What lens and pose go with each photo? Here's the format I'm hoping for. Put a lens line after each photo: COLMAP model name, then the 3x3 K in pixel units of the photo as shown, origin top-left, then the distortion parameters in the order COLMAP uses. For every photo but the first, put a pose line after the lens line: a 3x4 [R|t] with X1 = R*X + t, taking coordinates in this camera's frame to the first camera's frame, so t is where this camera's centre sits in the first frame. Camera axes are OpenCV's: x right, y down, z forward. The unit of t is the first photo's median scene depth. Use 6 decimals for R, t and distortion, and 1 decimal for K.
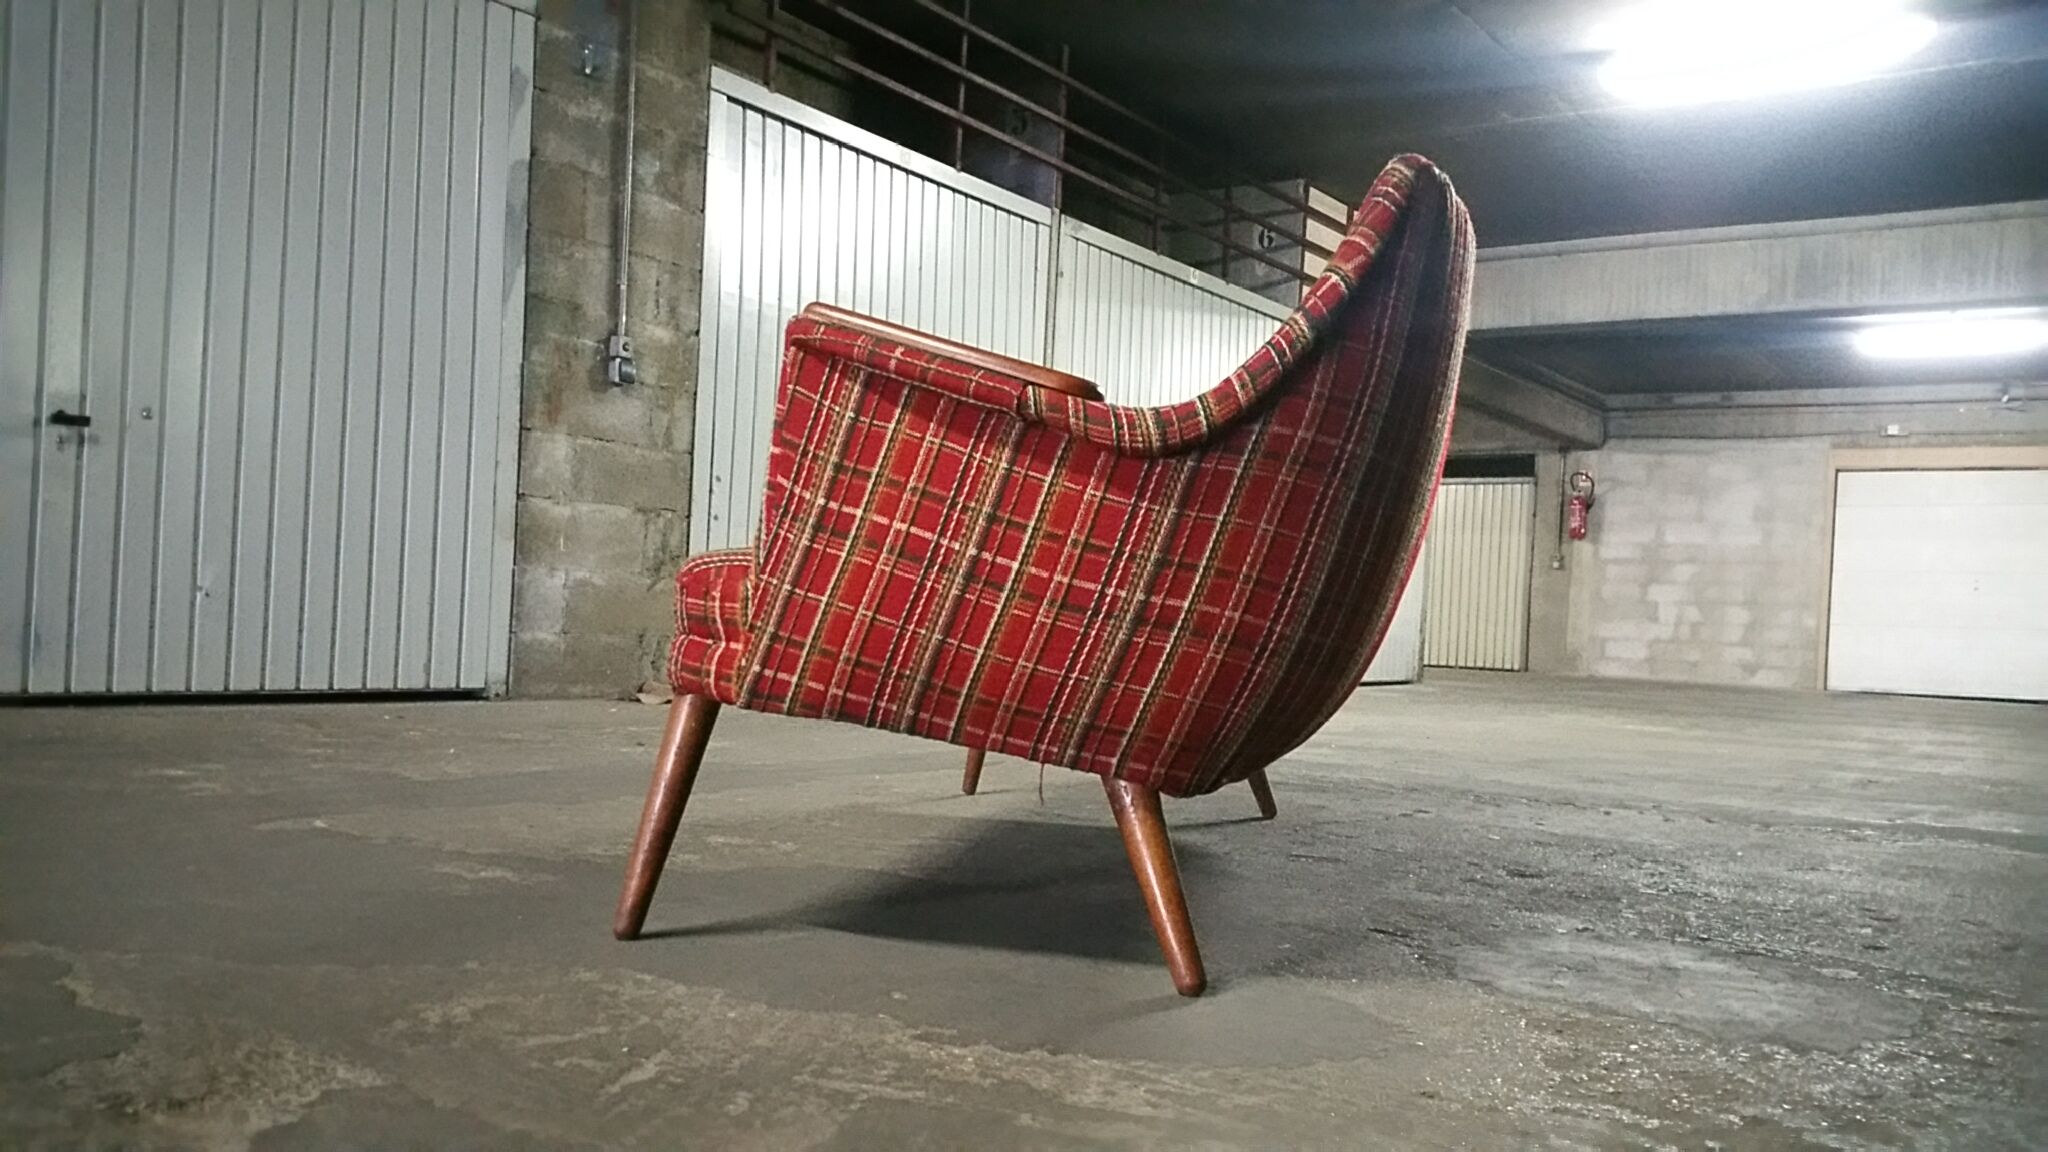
lens RADIAL K [[1653.7, 0, 1007.7], [0, 1653.7, 605.2], [0, 0, 1]] dist [0.158509, -0.341501]
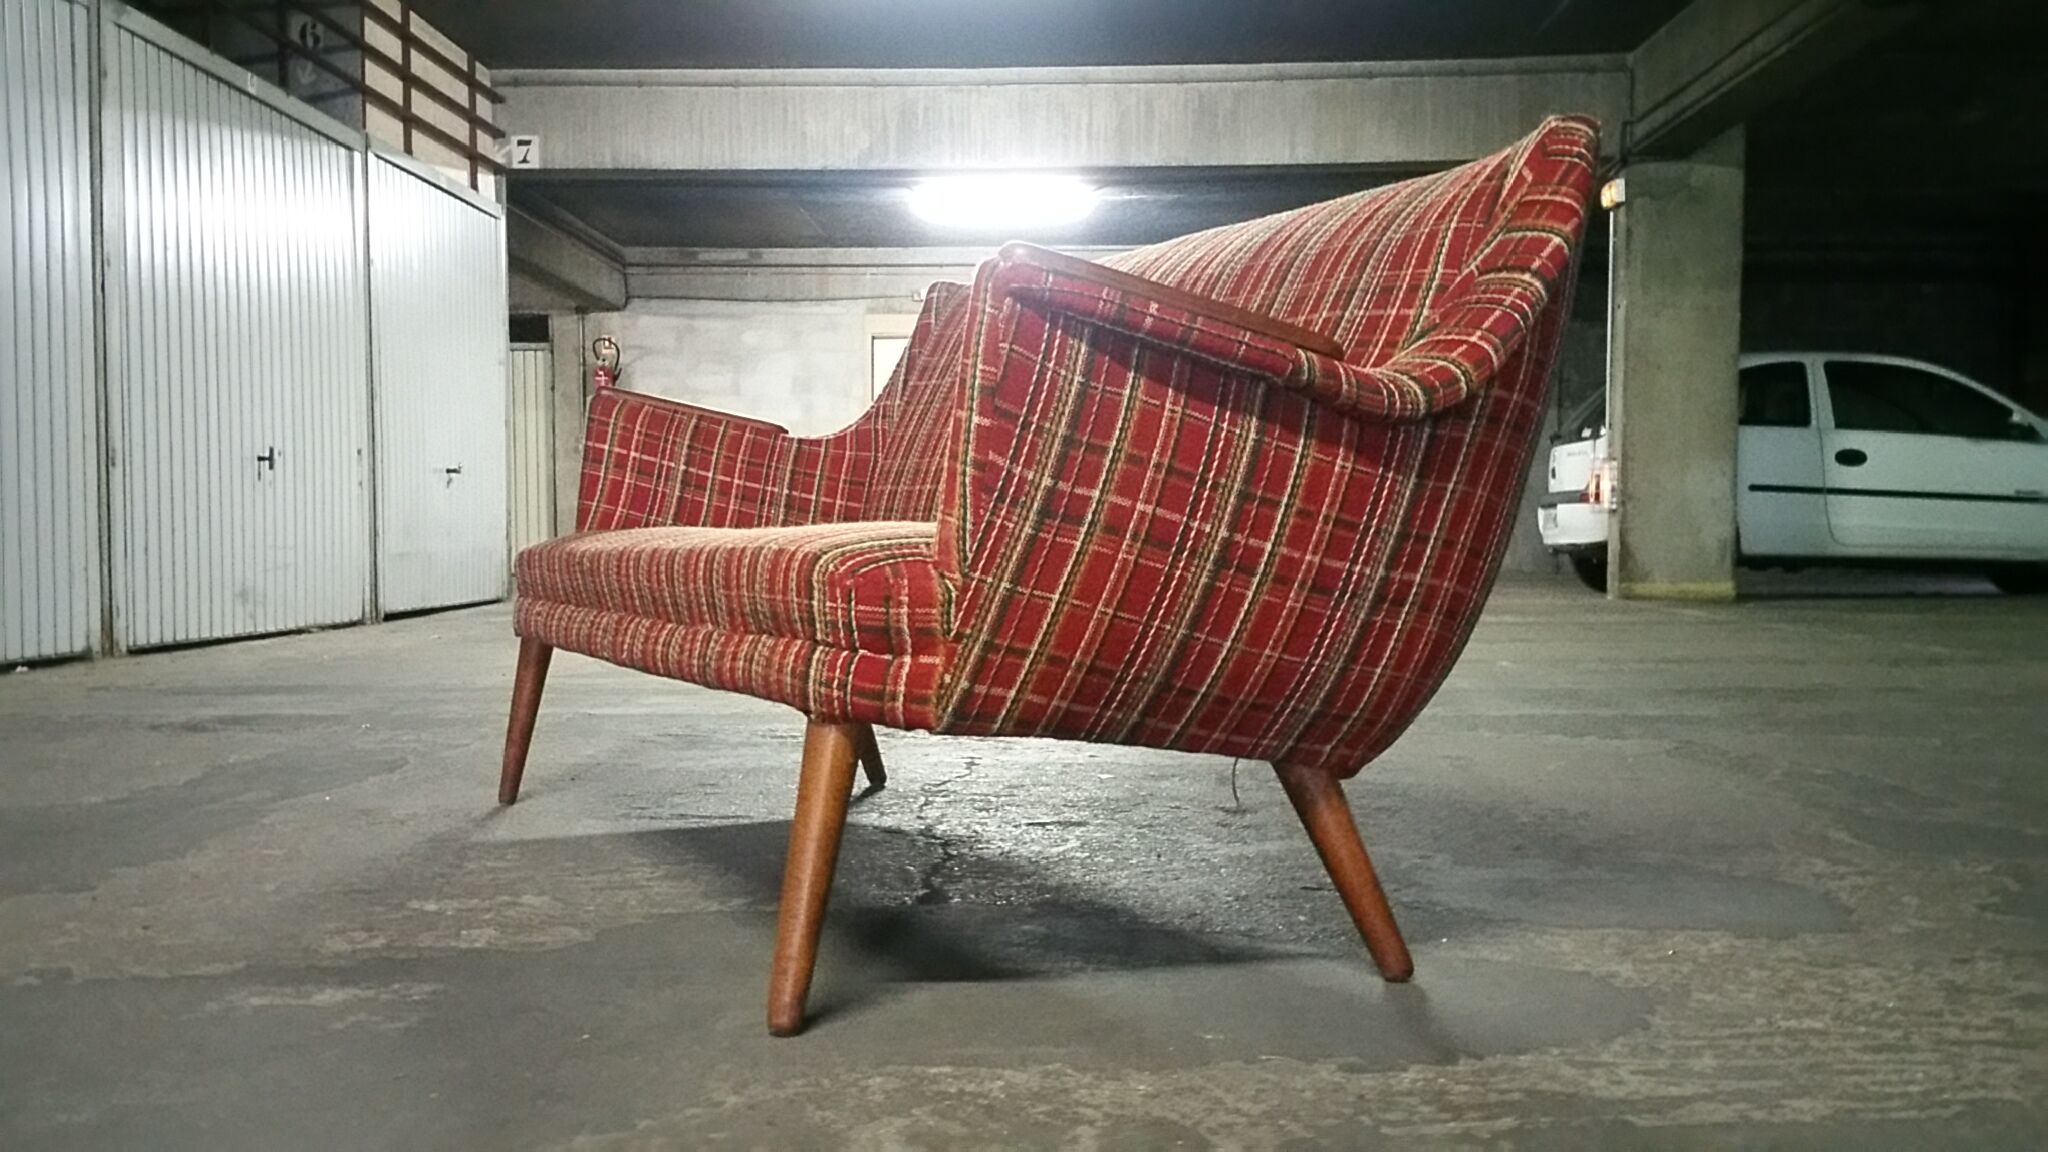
lens RADIAL K [[2020.3, 0, 1018.8], [0, 2020.3, 618.2], [0, 0, 1]] dist [0.186102, -0.424454]
pose [[0.832551, -0.075846, 0.548731, -0.695601], [0.041122, 0.996311, 0.075320, -0.071749], [-0.552419, -0.040143, 0.832599, 0.146234]]
